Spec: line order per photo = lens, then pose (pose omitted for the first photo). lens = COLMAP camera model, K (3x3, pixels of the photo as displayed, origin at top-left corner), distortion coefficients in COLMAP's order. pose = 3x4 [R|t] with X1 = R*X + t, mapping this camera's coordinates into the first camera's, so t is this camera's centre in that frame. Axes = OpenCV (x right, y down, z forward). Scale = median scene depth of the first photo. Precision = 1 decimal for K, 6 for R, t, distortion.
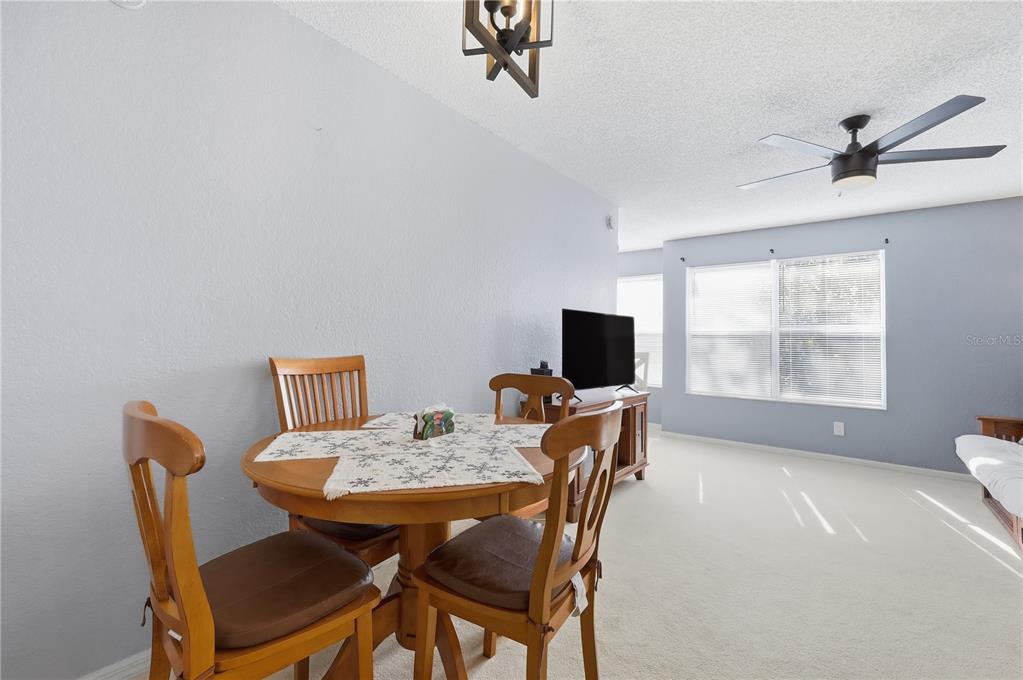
lens RADIAL K [[436.9, 0, 521.5], [0, 436.9, 322.0], [0, 0, 1]] dist [0.001228, 0.000290]
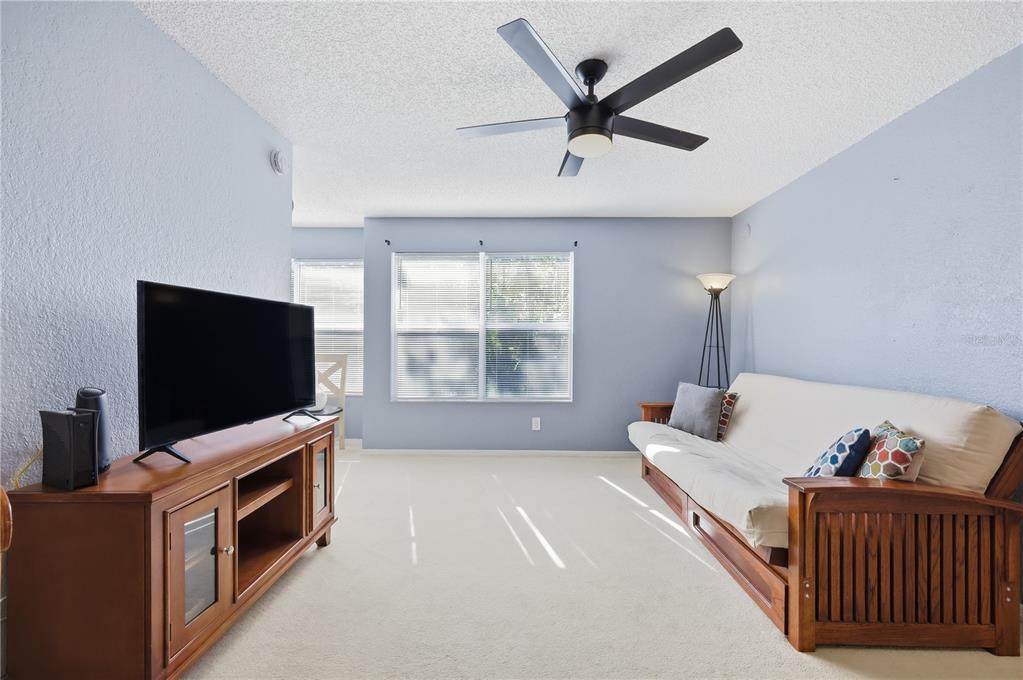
lens RADIAL K [[413.8, 0, 514.4], [0, 413.8, 344.4], [0, 0, 1]] dist [-0.001332, 0.000145]
pose [[0.799895, -0.019157, 0.599834, 0.127648], [-0.014340, 0.998595, 0.051016, 0.010452], [-0.599968, -0.049409, 0.798497, 0.321625]]
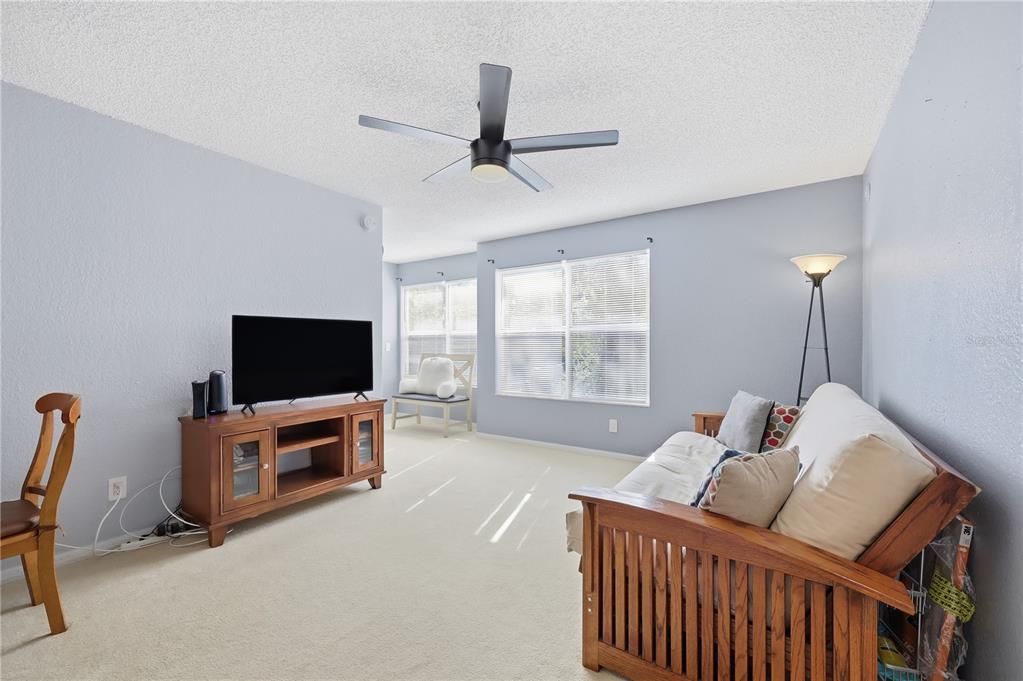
lens RADIAL K [[413.8, 0, 516.1], [0, 413.8, 343.5], [0, 0, 1]] dist [-0.001332, 0.000145]
pose [[0.997595, -0.024877, 0.064701, 0.537194], [0.022089, 0.998811, 0.043462, 0.005252], [-0.065706, -0.041928, 0.996958, 0.071894]]
